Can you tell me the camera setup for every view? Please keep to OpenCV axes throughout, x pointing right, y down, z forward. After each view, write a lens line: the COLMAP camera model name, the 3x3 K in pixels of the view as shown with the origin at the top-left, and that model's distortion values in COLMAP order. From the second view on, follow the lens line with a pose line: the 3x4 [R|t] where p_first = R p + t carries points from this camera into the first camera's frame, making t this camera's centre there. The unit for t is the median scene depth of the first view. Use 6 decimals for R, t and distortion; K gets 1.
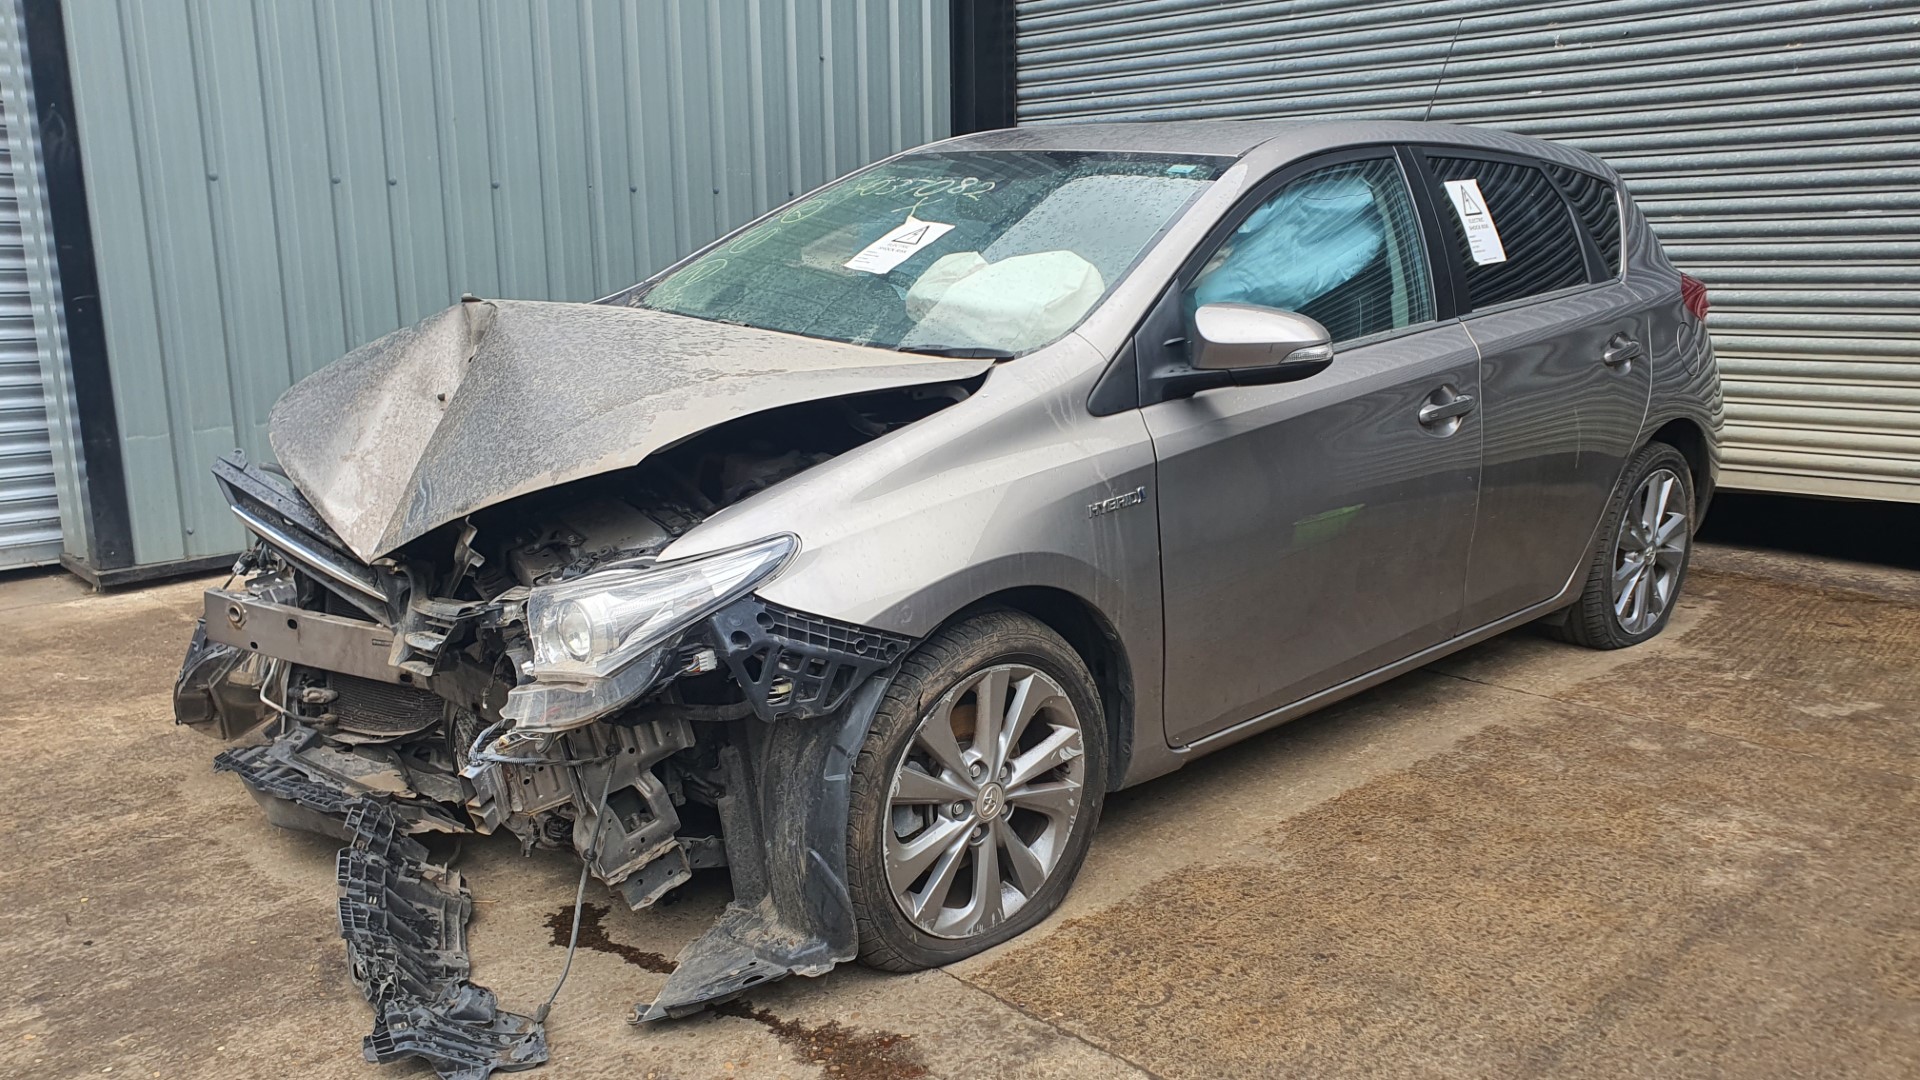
lens RADIAL K [[1504.1, 0, 960.0], [0, 1504.1, 540.0], [0, 0, 1]] dist [-0.242570, 0.296657]
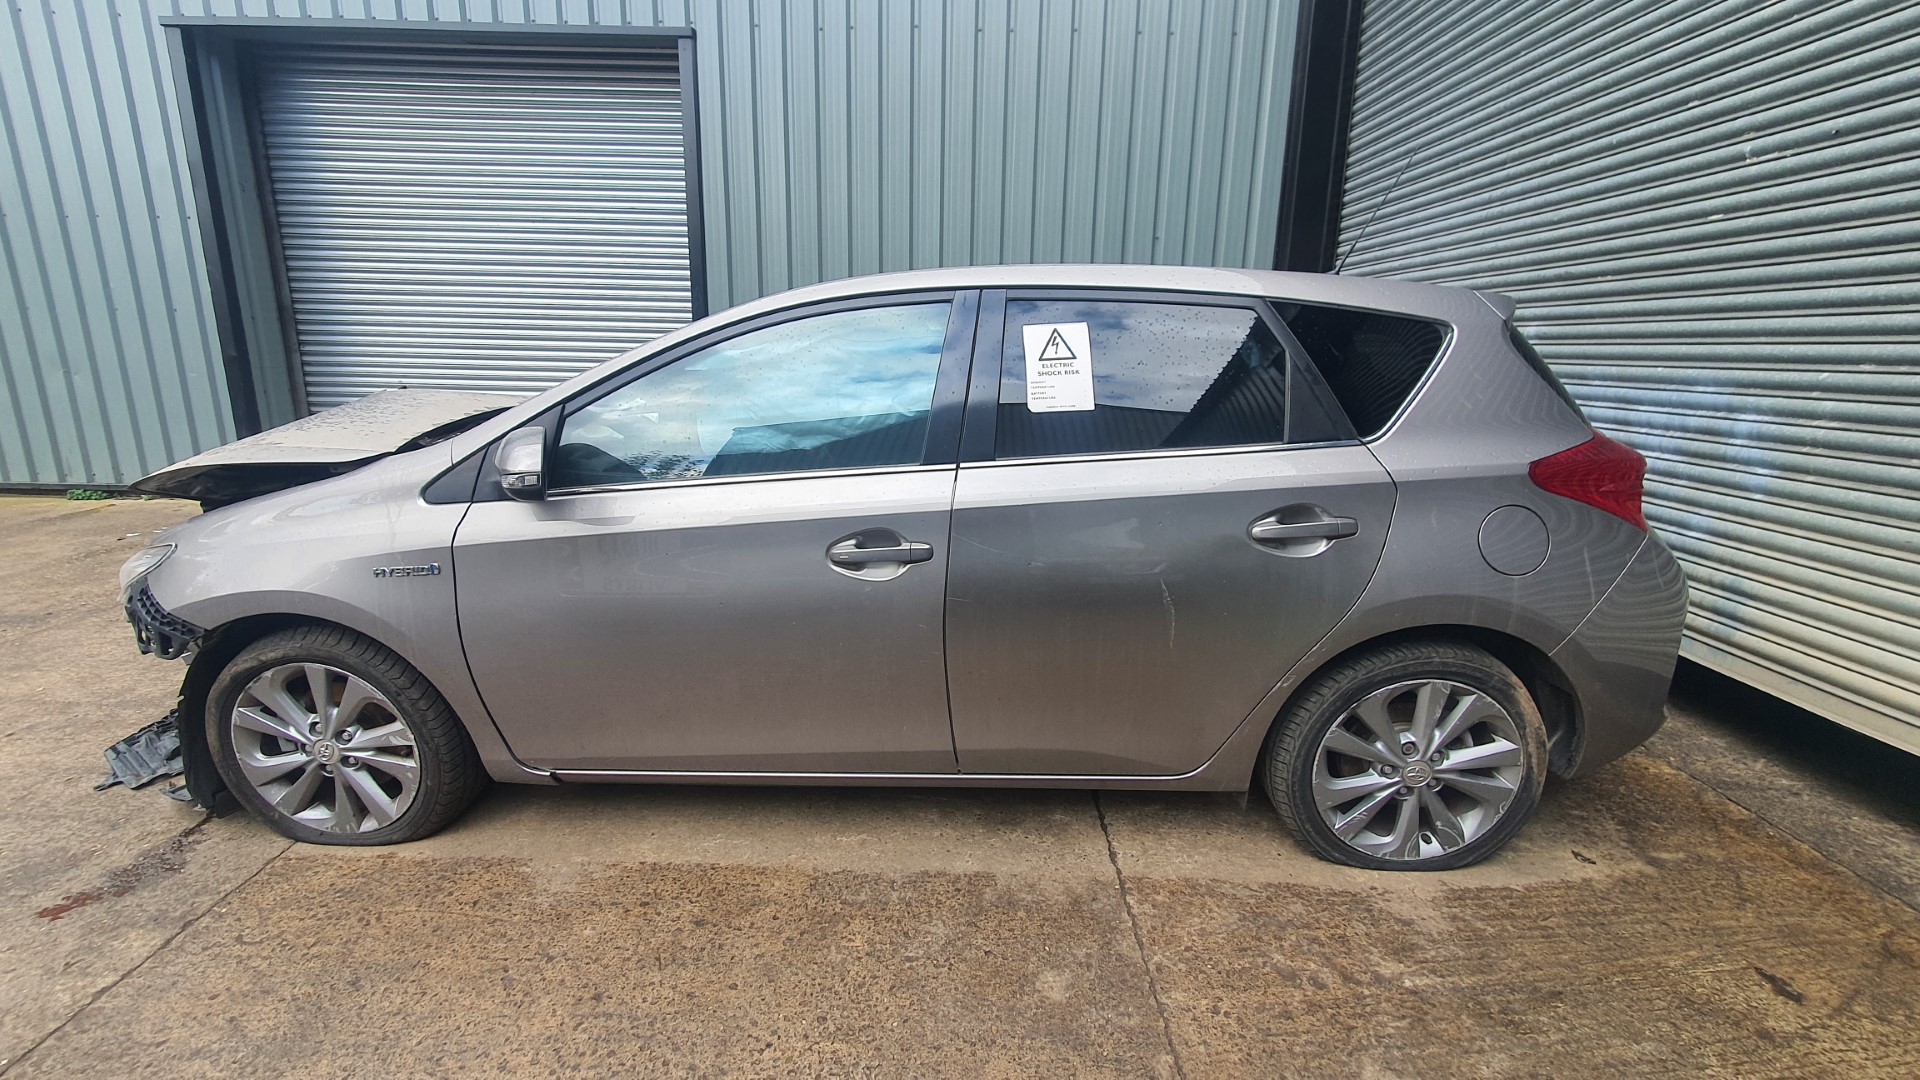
lens RADIAL K [[789.3, 0, 960.0], [0, 789.3, 540.0], [0, 0, 1]] dist [0.009961, -0.017830]
pose [[0.736628, 0.181247, -0.651559, 0.158301], [-0.170159, 0.982097, 0.080819, -0.031741], [0.654542, 0.051335, 0.754281, 0.140146]]
